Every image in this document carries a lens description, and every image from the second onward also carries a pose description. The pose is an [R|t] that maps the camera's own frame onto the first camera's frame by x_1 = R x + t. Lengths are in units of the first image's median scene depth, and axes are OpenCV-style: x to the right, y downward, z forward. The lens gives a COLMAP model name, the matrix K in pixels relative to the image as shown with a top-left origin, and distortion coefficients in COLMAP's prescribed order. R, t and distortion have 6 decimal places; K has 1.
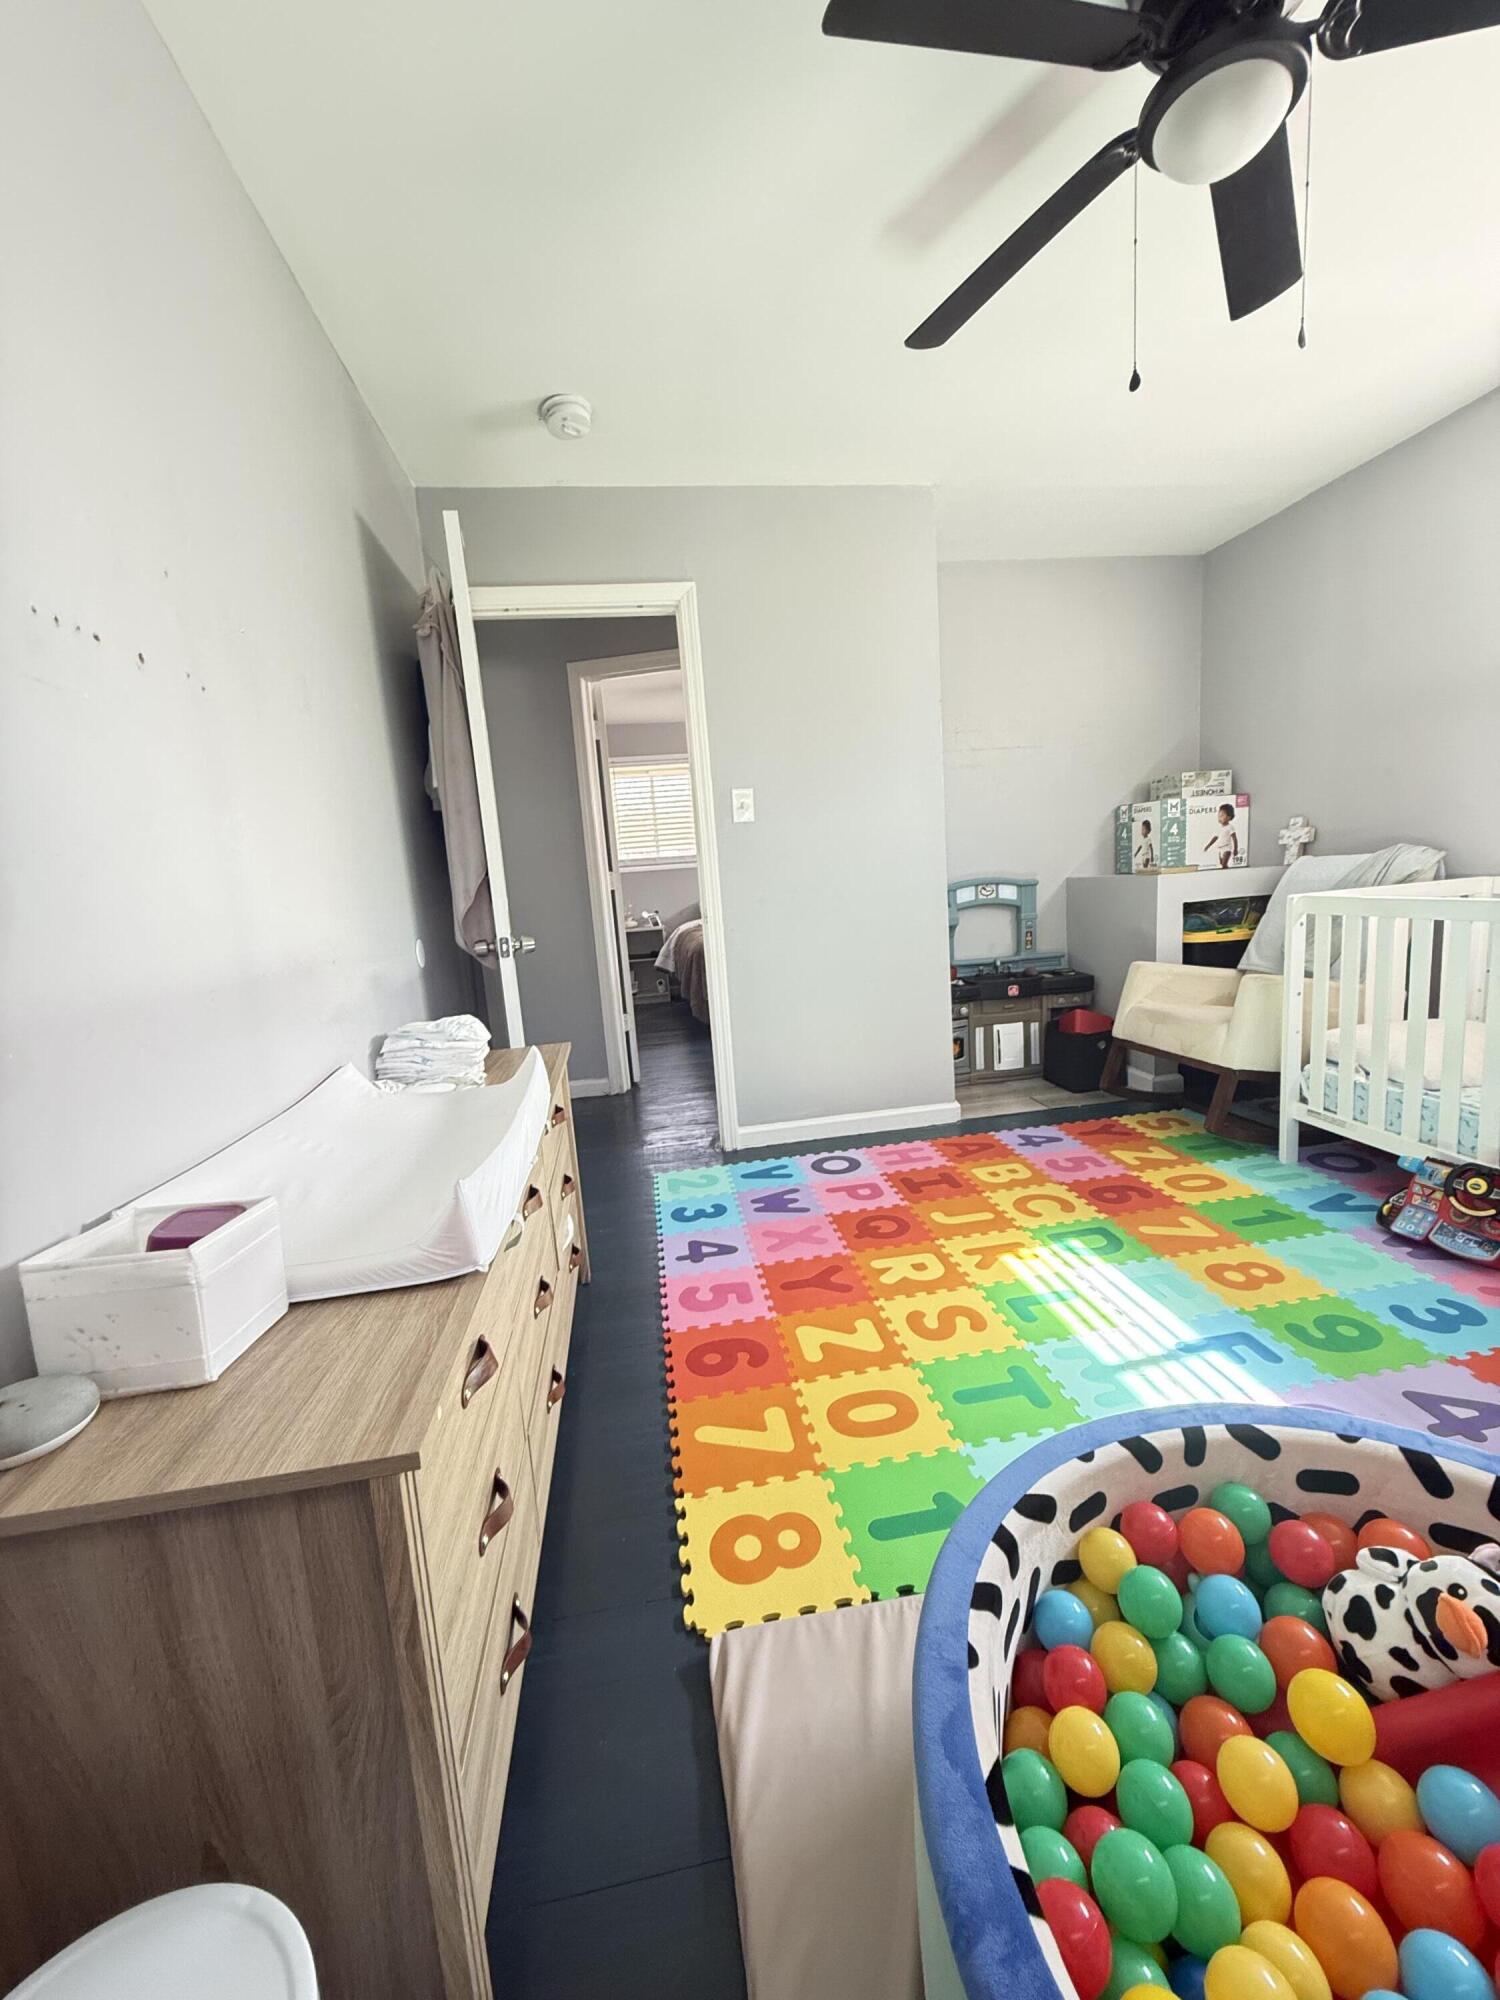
lens RADIAL K [[794.3, 0, 753.8], [0, 794.3, 992.6], [0, 0, 1]] dist [-0.001473, 0.000287]
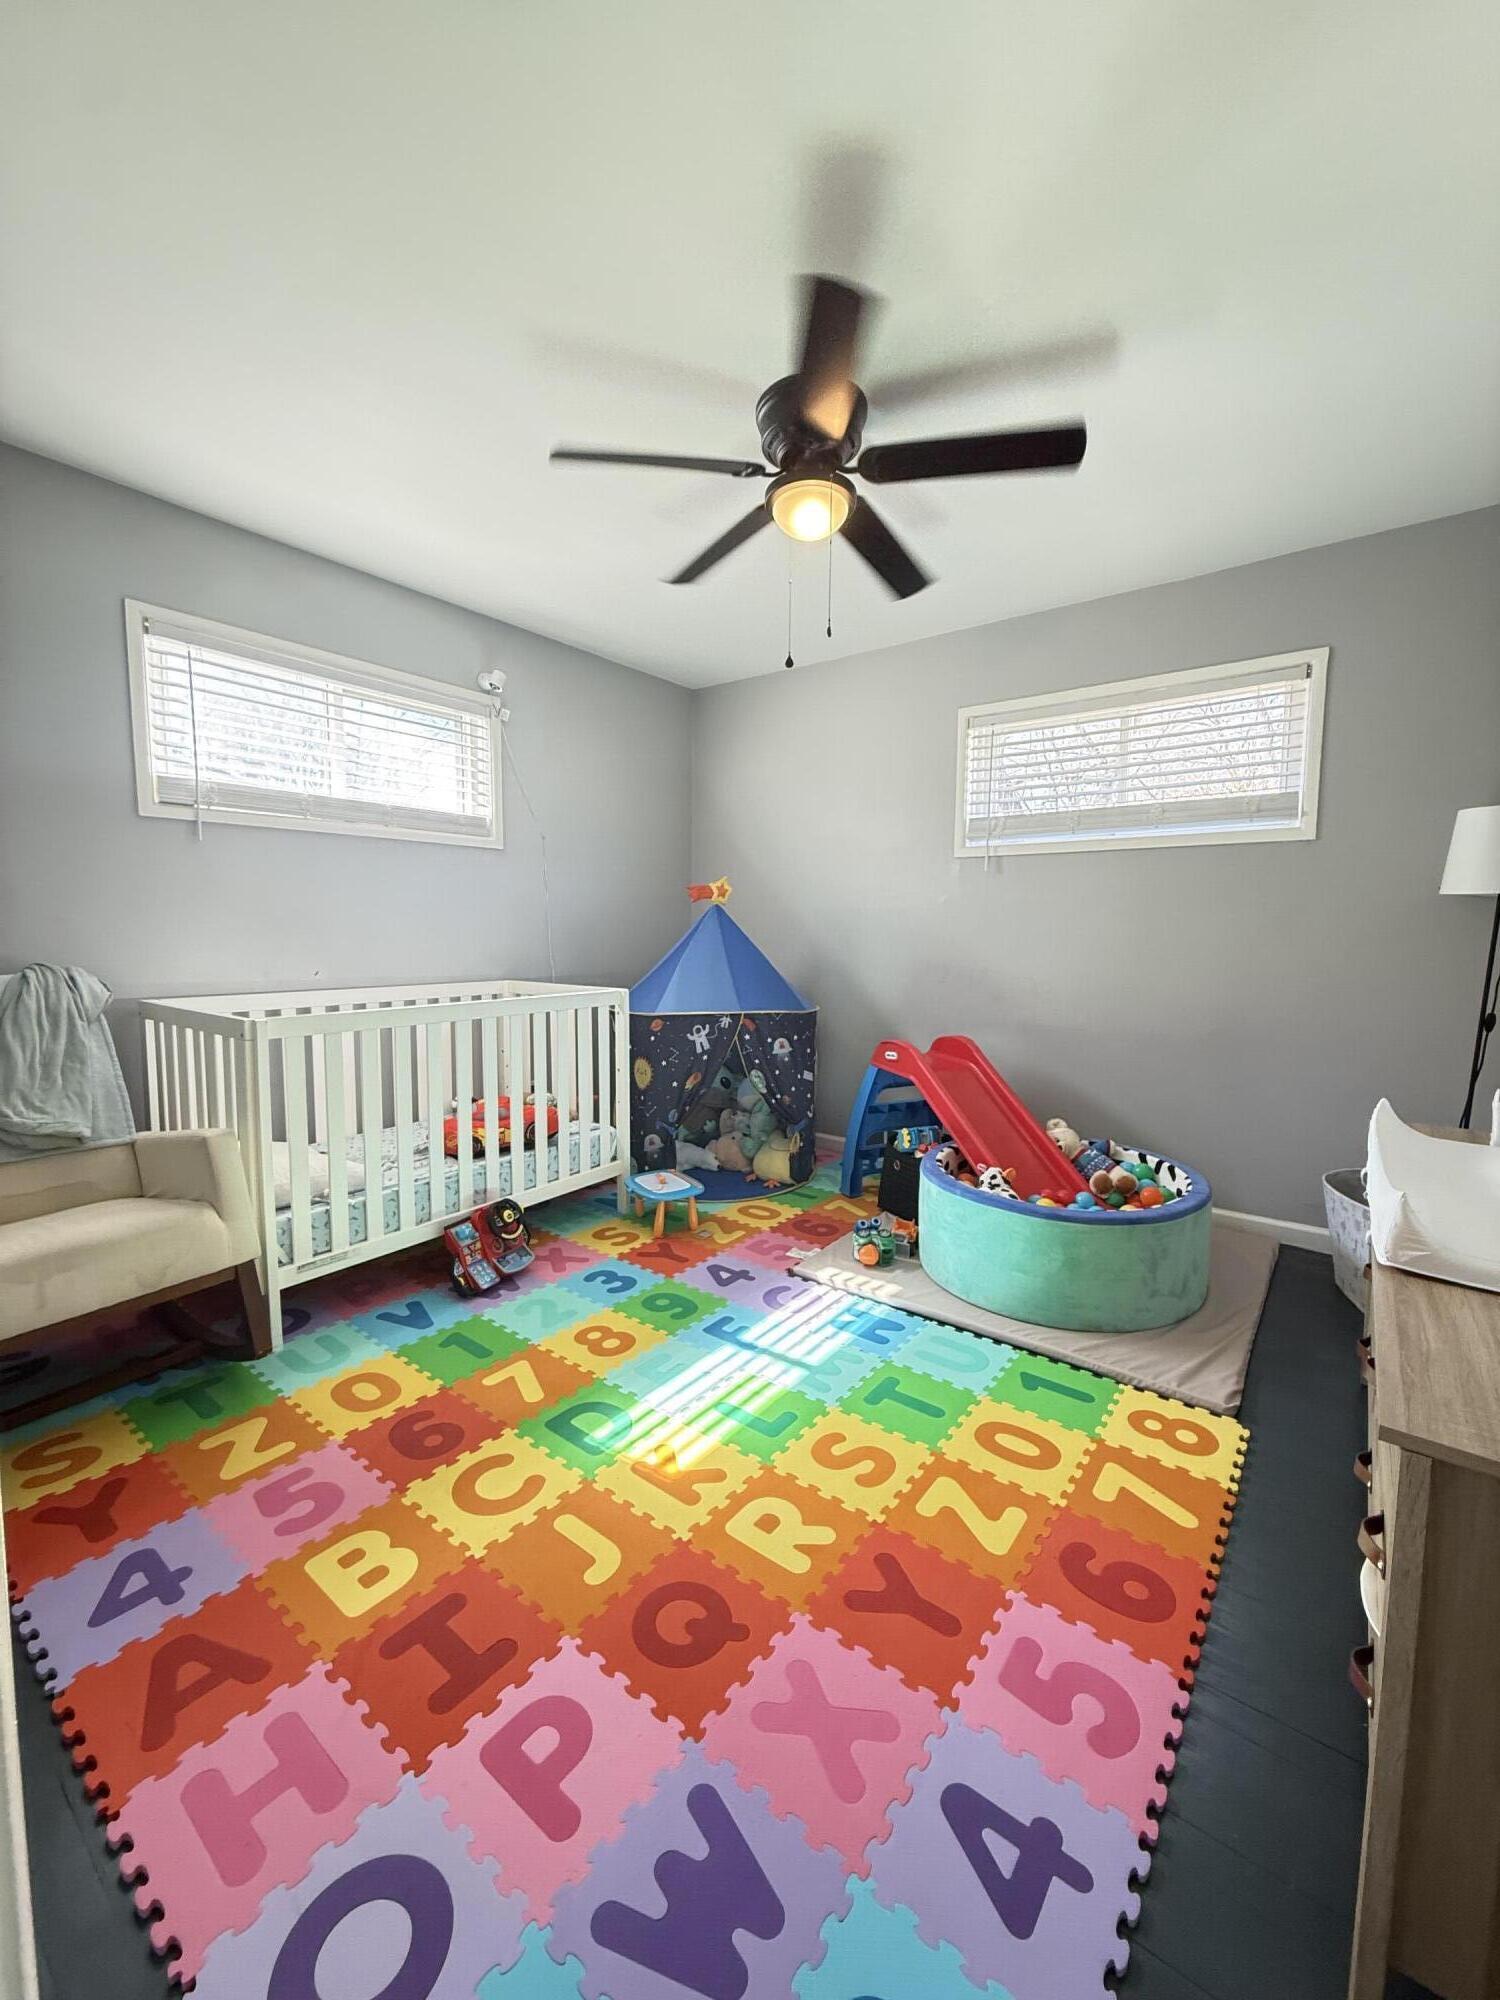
lens RADIAL K [[794.3, 0, 753.8], [0, 794.3, 987.9], [0, 0, 1]] dist [-0.001473, 0.000287]
pose [[-0.691089, 0.012610, 0.722660, -0.319570], [0.149139, 0.980819, 0.125509, -0.226026], [-0.707216, 0.194514, -0.679713, 1.496869]]
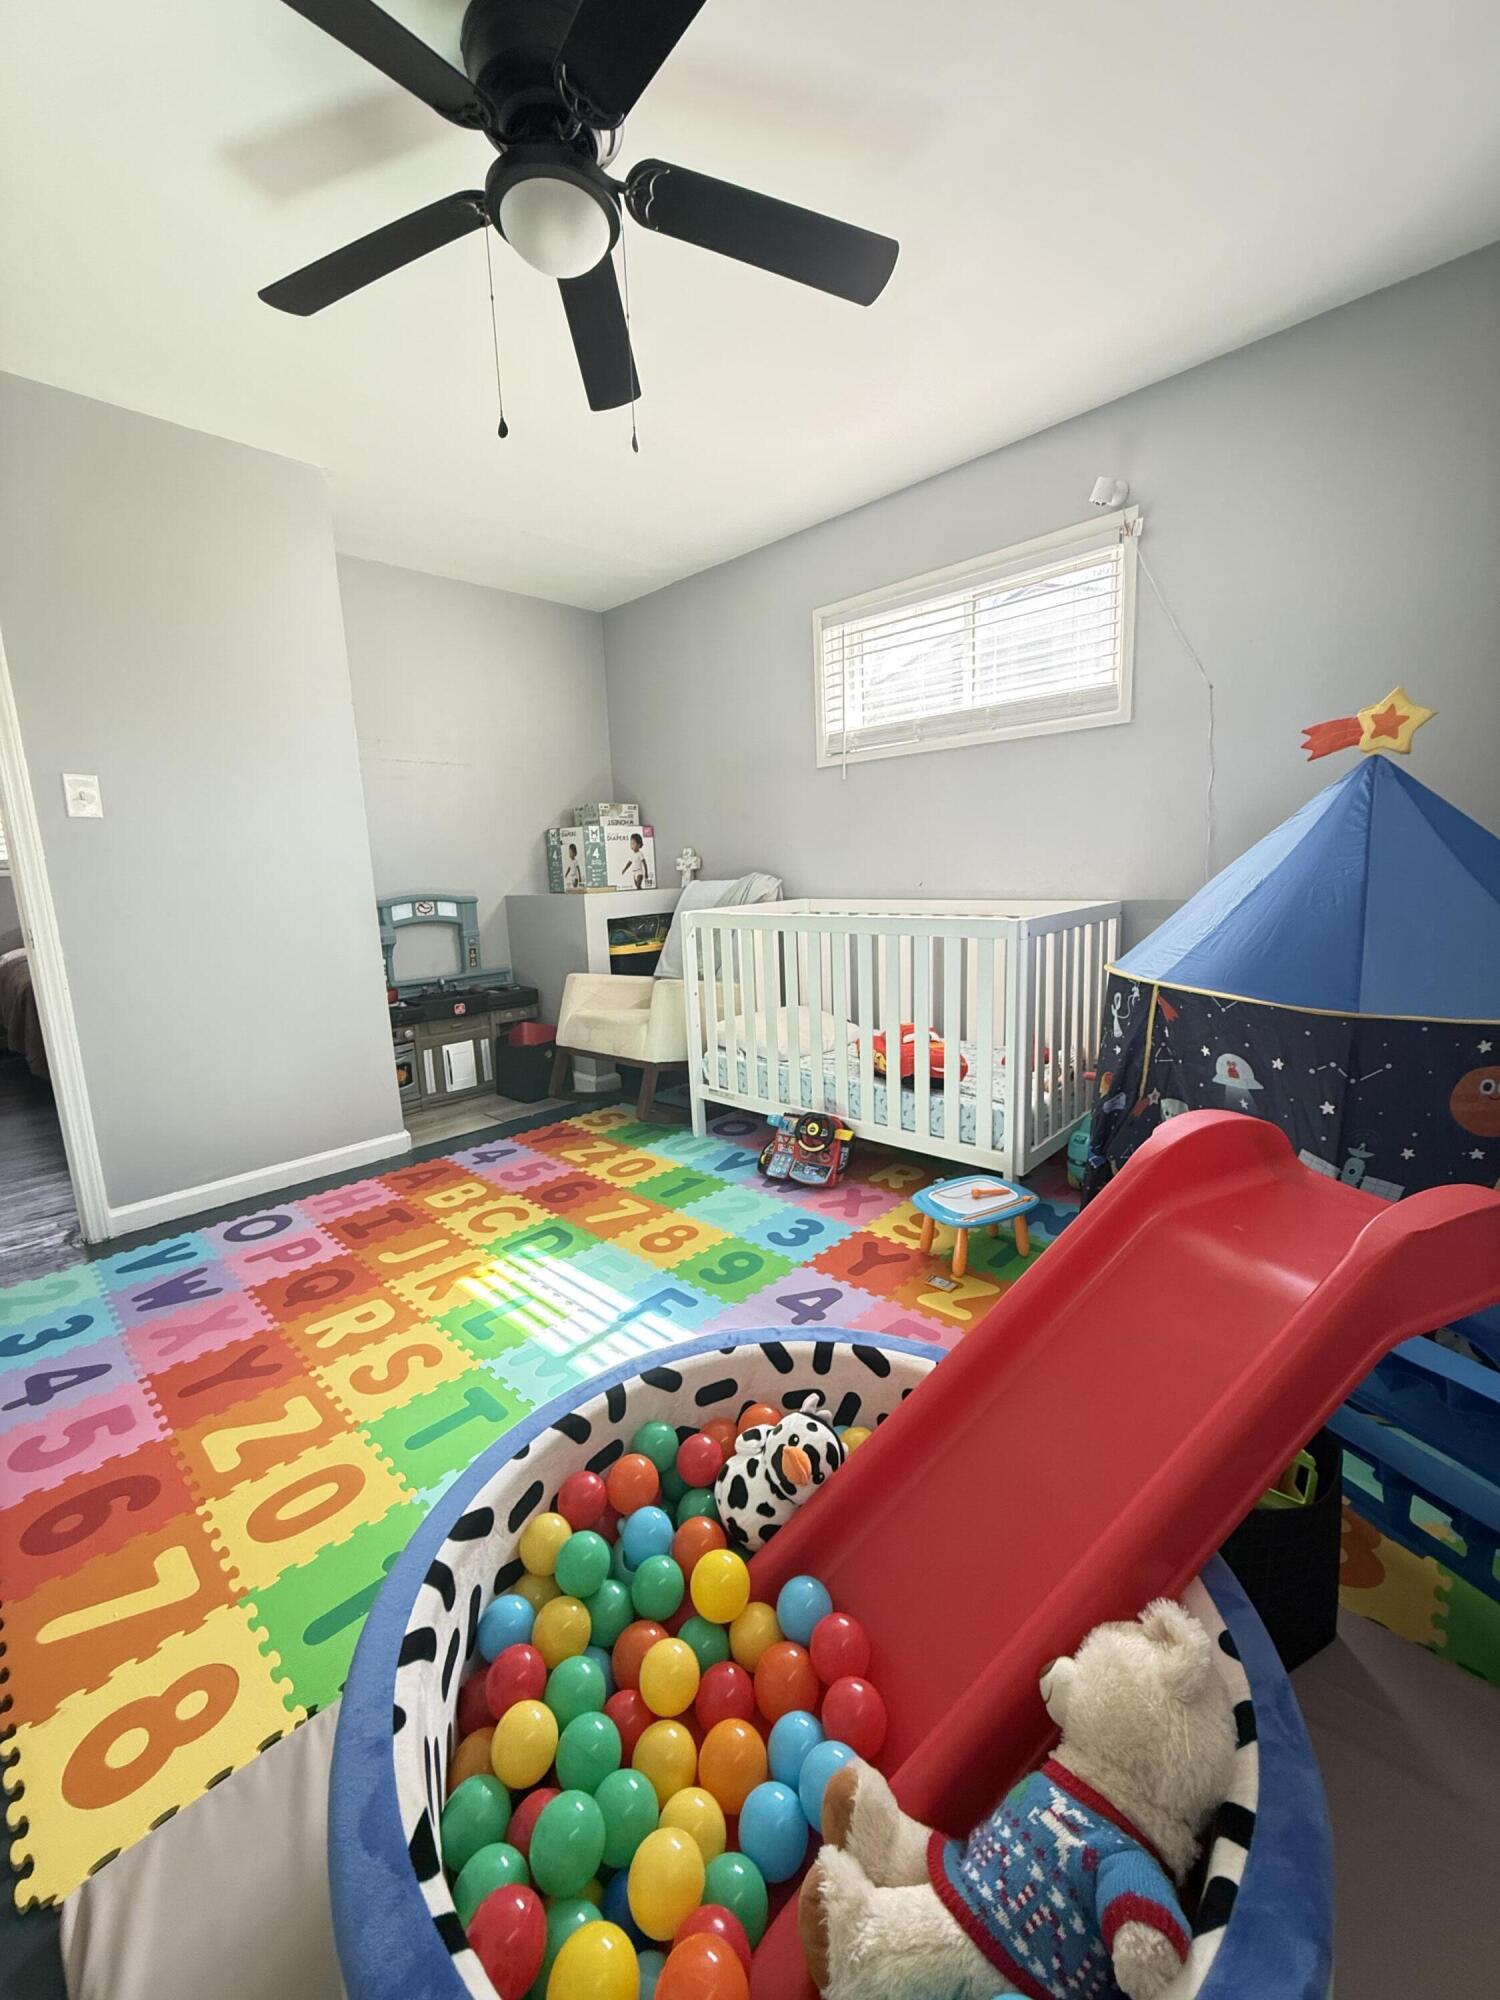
lens RADIAL K [[794.3, 0, 751.7], [0, 794.3, 992.3], [0, 0, 1]] dist [-0.001473, 0.000287]
pose [[0.793566, -0.059310, 0.605587, 0.032872], [0.074174, 0.997245, 0.000469, 0.005933], [-0.603946, 0.044546, 0.795779, -0.010863]]
